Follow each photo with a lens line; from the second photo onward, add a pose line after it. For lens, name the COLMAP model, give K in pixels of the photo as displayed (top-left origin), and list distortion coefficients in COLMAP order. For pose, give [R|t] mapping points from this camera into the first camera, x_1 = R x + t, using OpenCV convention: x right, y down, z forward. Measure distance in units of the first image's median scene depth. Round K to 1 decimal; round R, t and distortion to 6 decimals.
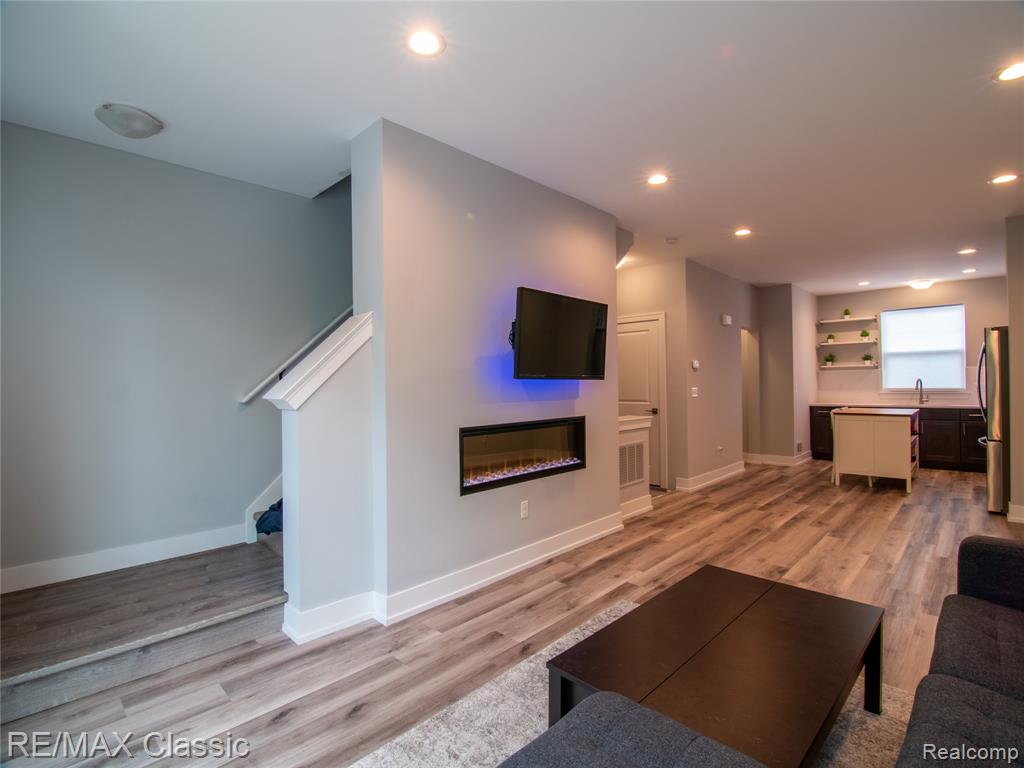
lens RADIAL K [[494.3, 0, 514.5], [0, 494.3, 382.0], [0, 0, 1]] dist [-0.016085, -0.007702]
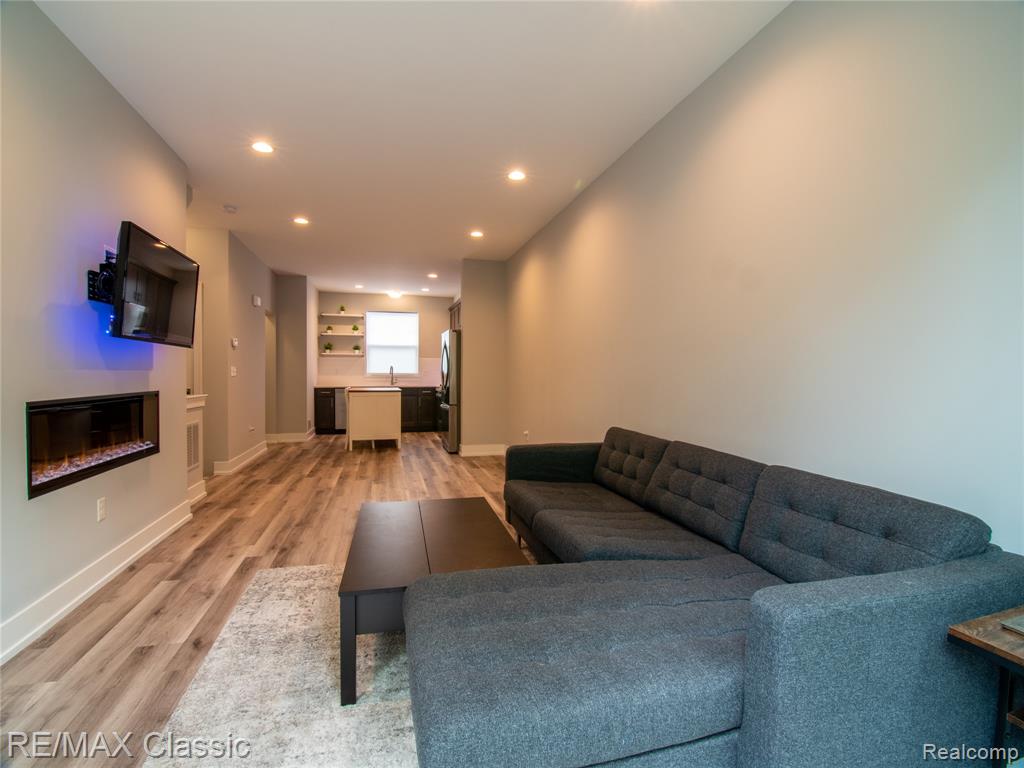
lens RADIAL K [[494.3, 0, 514.5], [0, 494.3, 382.0], [0, 0, 1]] dist [-0.016085, -0.007702]
pose [[0.513431, -0.000689, 0.858130, -0.210867], [-0.013269, 0.999874, 0.008743, 0.030887], [-0.858028, -0.015876, 0.513357, 0.039648]]
